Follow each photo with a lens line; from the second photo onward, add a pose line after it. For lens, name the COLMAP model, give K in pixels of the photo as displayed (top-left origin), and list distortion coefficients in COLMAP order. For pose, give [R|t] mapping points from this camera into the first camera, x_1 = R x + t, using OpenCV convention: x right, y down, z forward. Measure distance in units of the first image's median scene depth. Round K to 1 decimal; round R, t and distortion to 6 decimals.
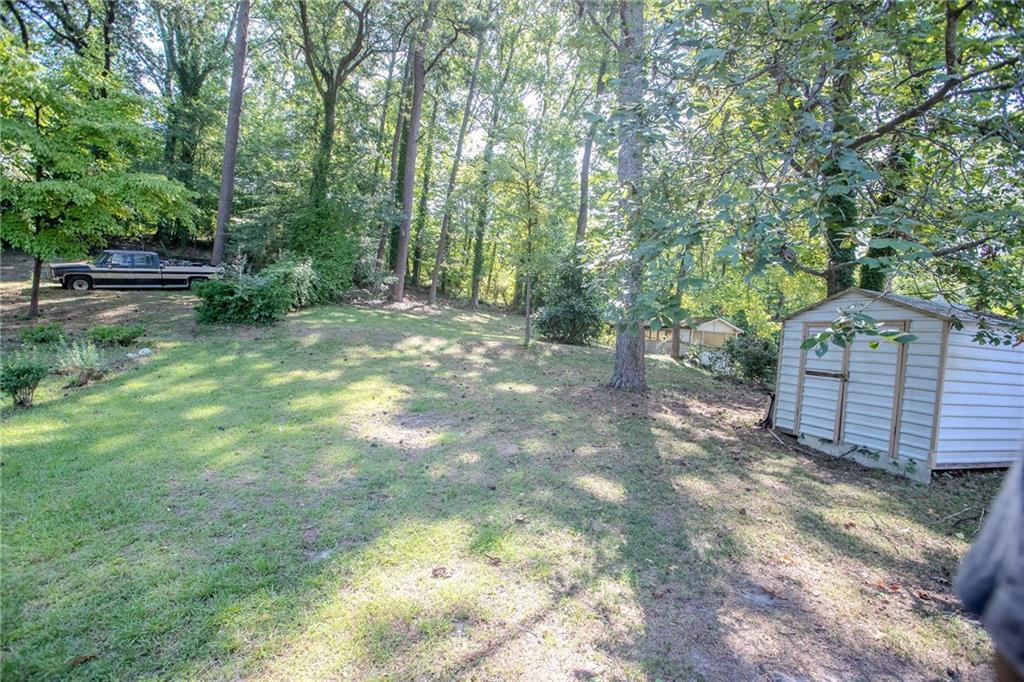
lens RADIAL K [[462.8, 0, 515.6], [0, 462.8, 340.8], [0, 0, 1]] dist [-0.003297, 0.000990]
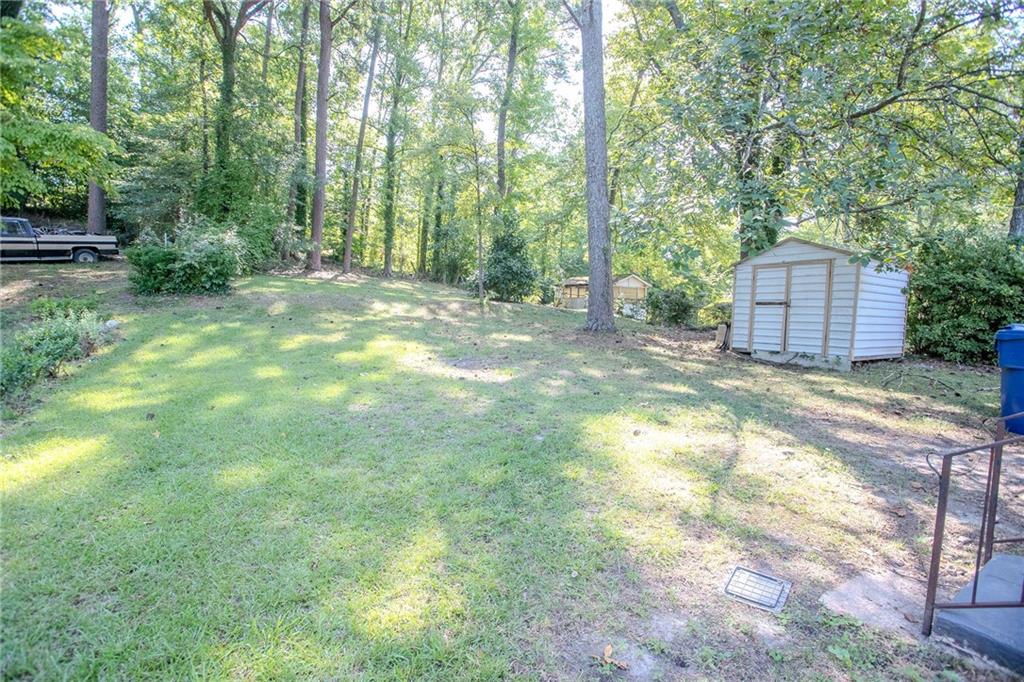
lens RADIAL K [[462.8, 0, 504.7], [0, 462.8, 339.6], [0, 0, 1]] dist [-0.003297, 0.000990]
pose [[0.968717, -0.065812, 0.239282, -0.370994], [0.051234, 0.996460, 0.066651, 0.045094], [-0.242821, -0.052306, 0.968660, -0.099764]]
